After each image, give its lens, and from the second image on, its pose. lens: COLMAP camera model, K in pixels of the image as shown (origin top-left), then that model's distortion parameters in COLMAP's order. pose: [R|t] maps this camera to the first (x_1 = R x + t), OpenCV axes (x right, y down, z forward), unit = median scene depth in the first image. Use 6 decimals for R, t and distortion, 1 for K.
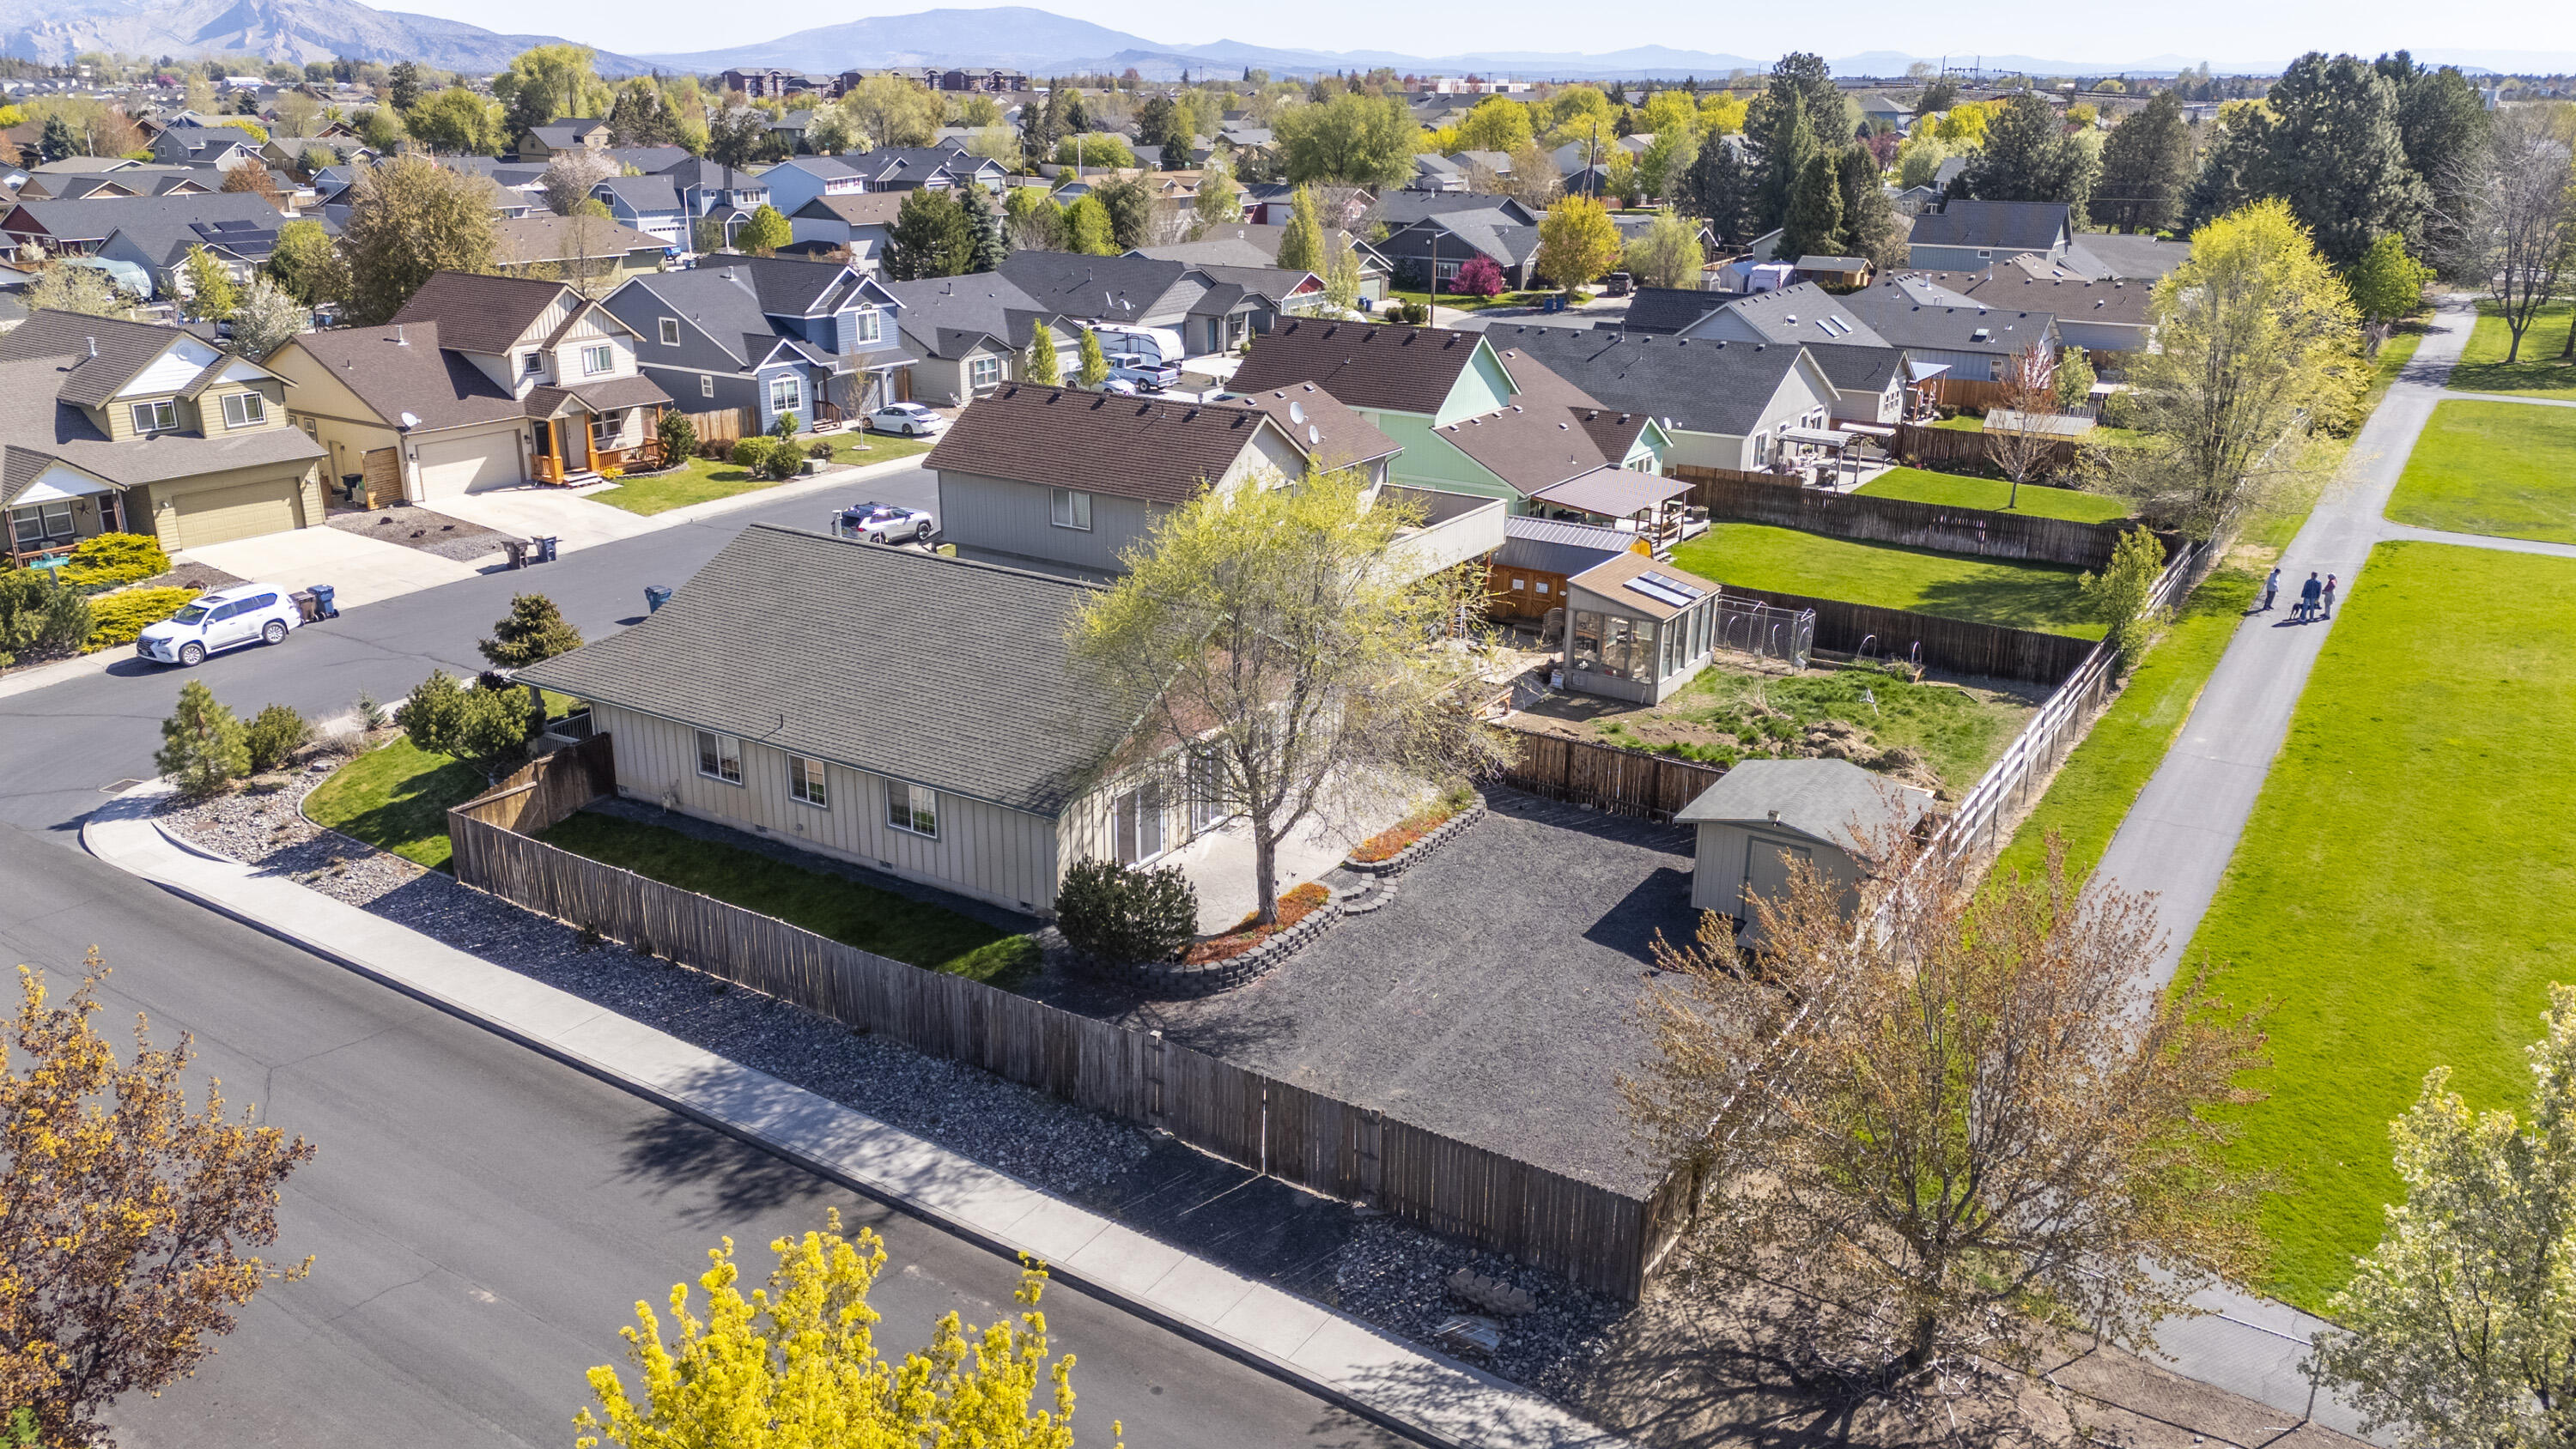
lens RADIAL K [[1878.3, 0, 1288.0], [0, 1878.3, 724.5], [0, 0, 1]] dist [0.085646, -0.086133]
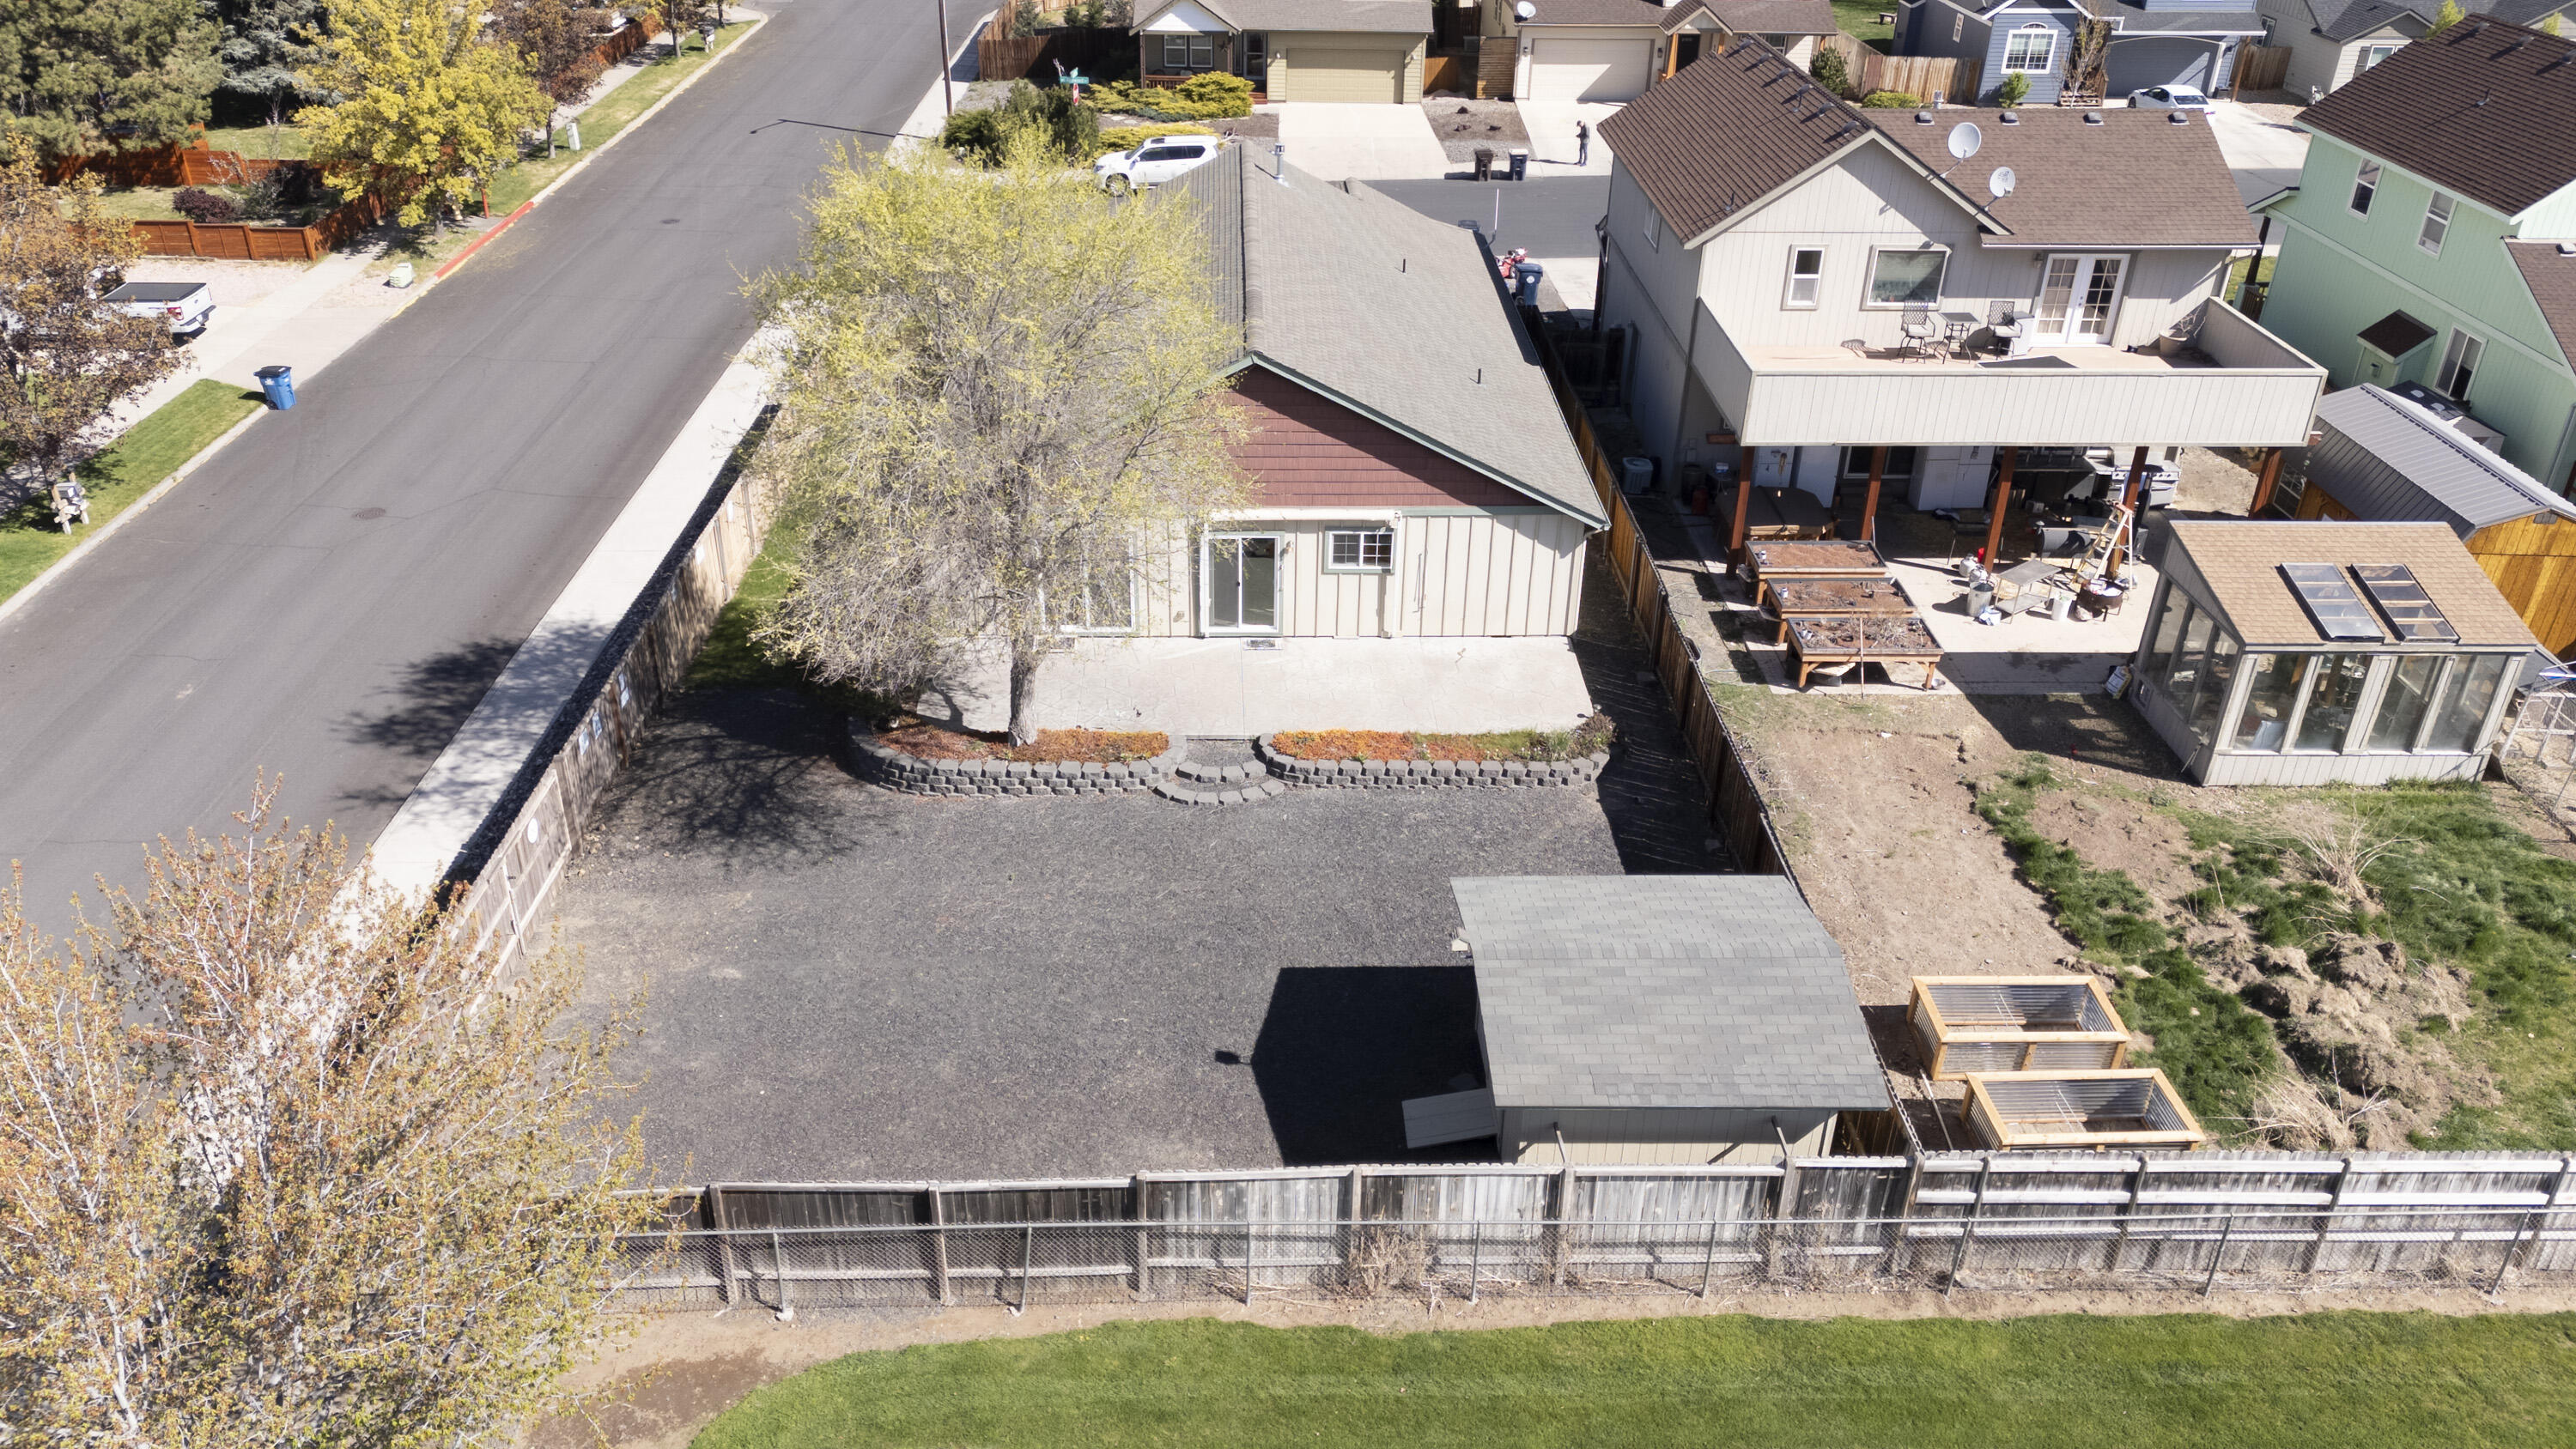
lens RADIAL K [[1878.3, 0, 1288.0], [0, 1878.3, 724.5], [0, 0, 1]] dist [0.085646, -0.086133]
pose [[0.559868, 0.408944, -0.720633, 0.546192], [-0.277709, 0.912027, 0.301802, -0.149715], [0.780657, 0.031157, 0.624182, 0.547278]]
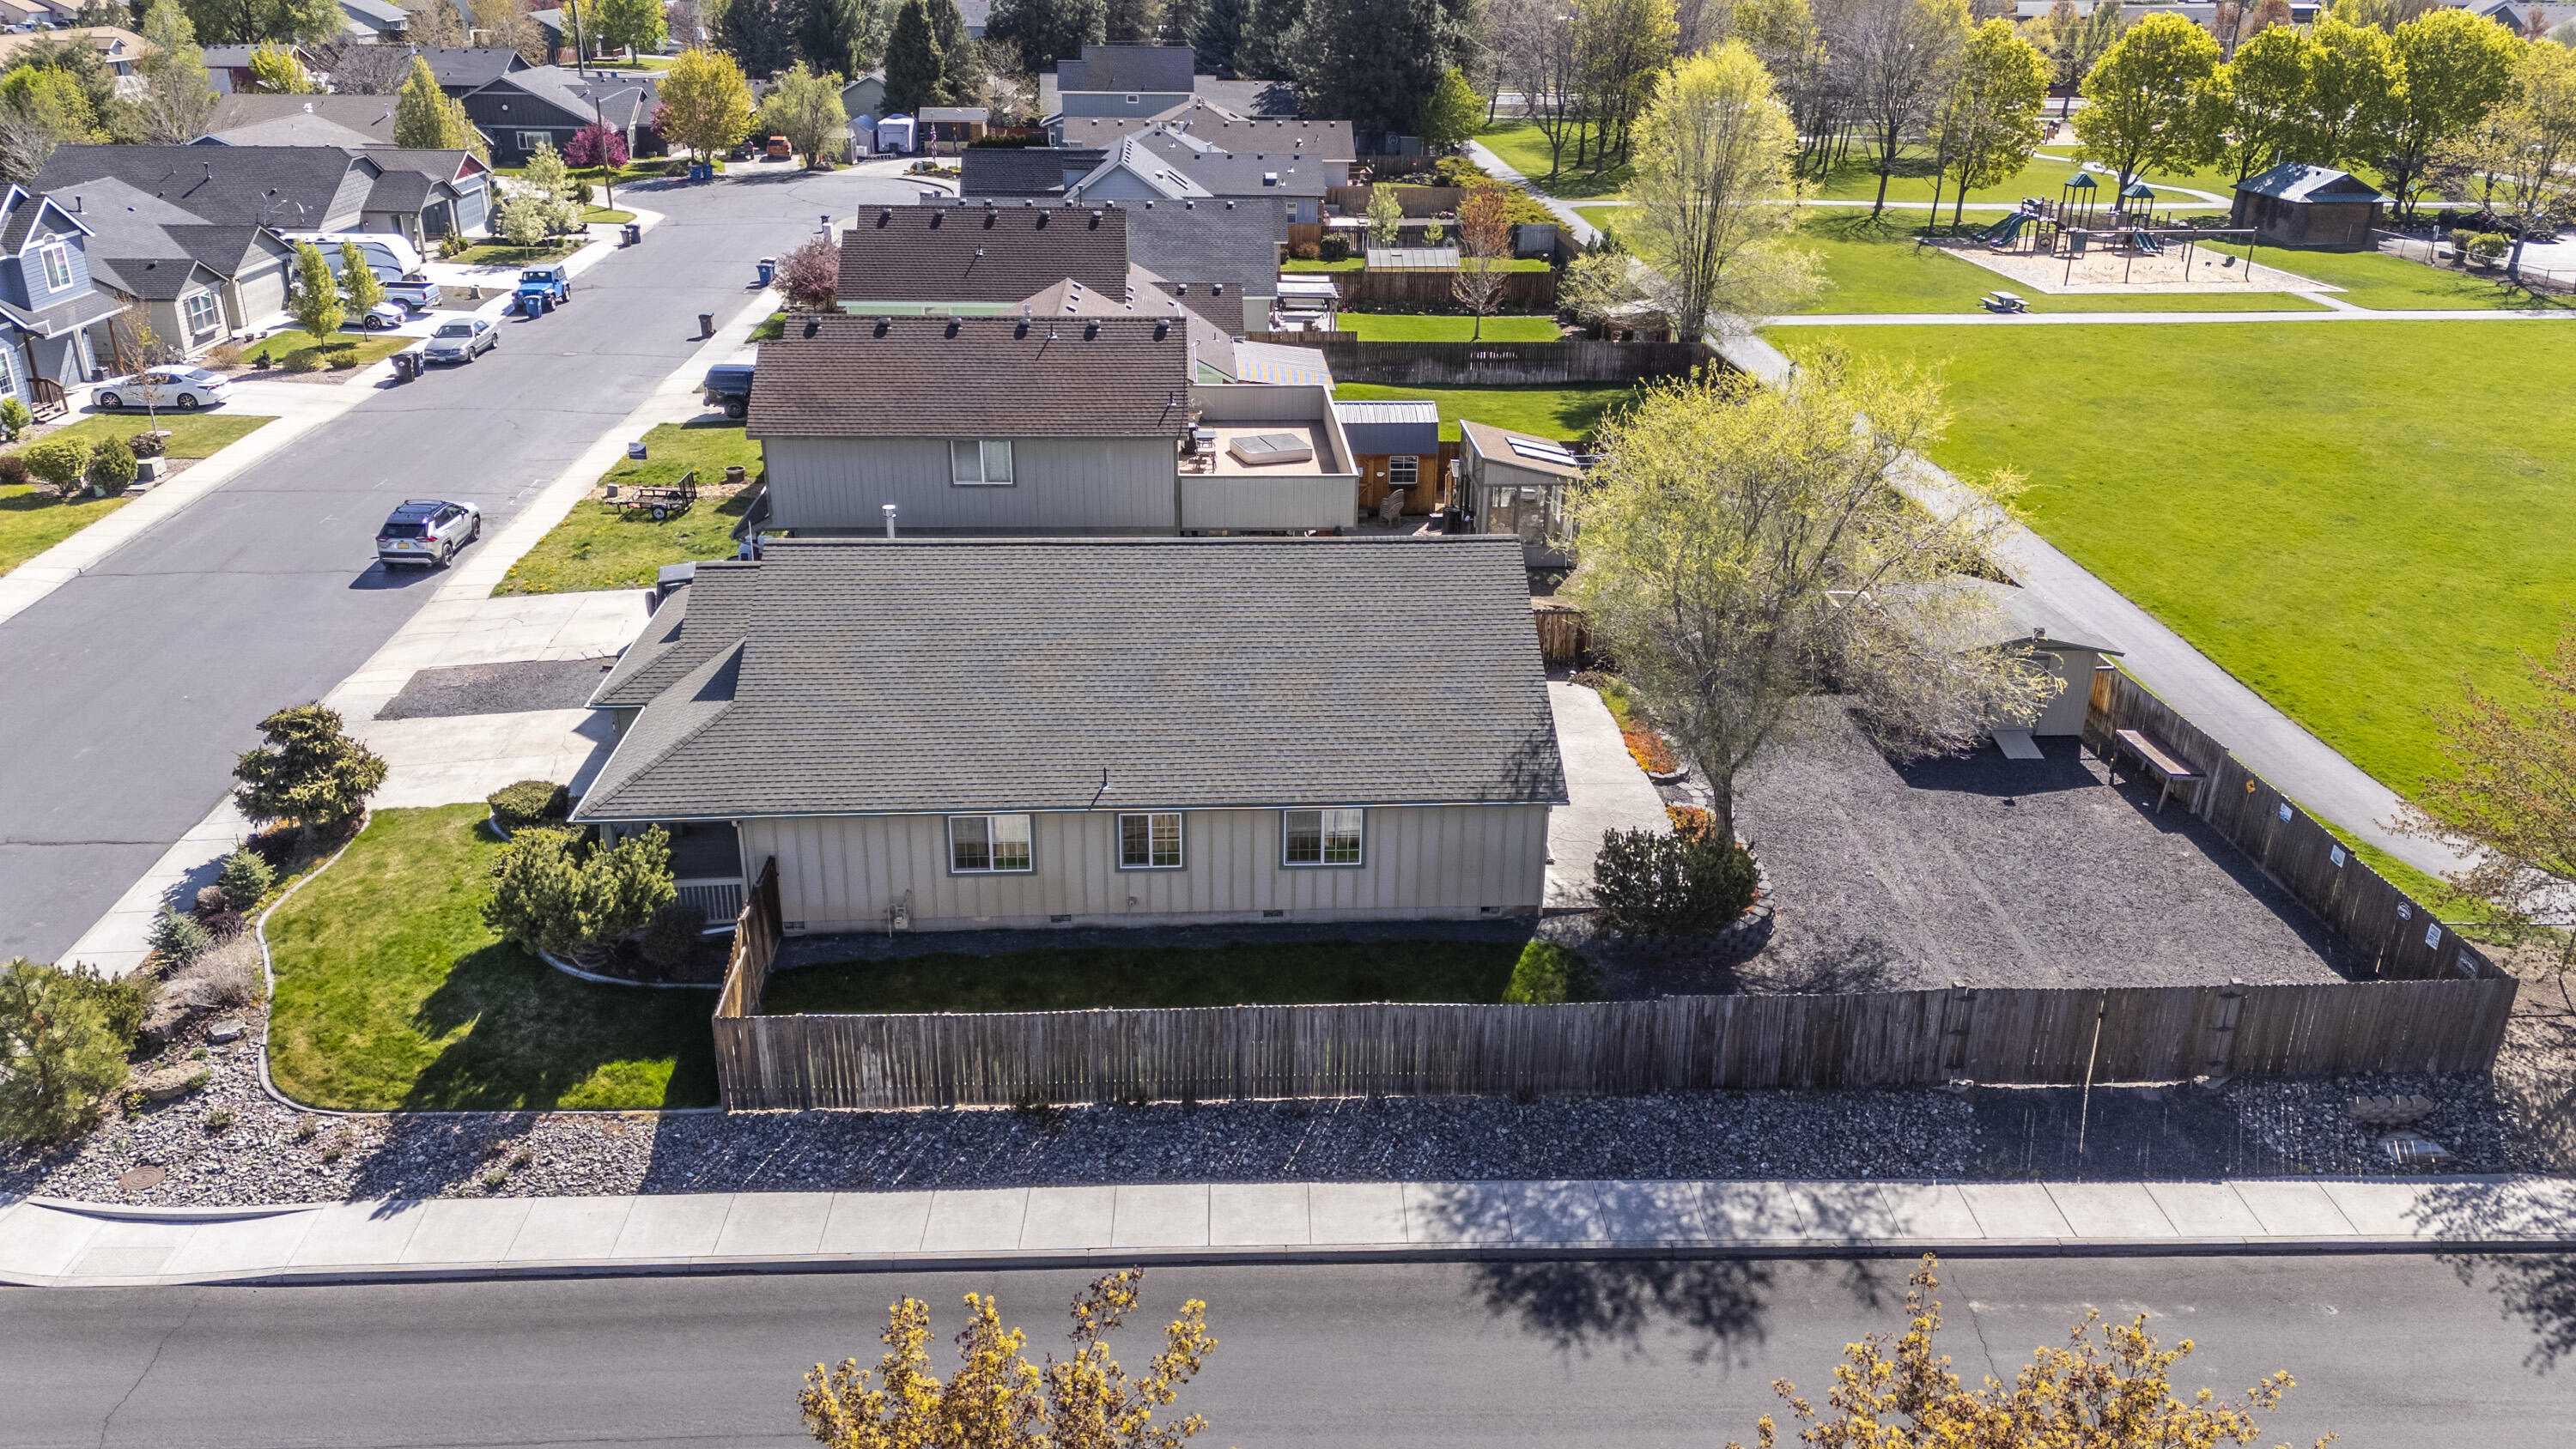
lens RADIAL K [[1878.3, 0, 1288.0], [0, 1878.3, 724.5], [0, 0, 1]] dist [0.085646, -0.086133]
pose [[0.808799, -0.227299, 0.542382, -0.620366], [0.186506, 0.973817, 0.129985, -0.109201], [-0.557727, -0.003975, 0.830015, 0.308353]]
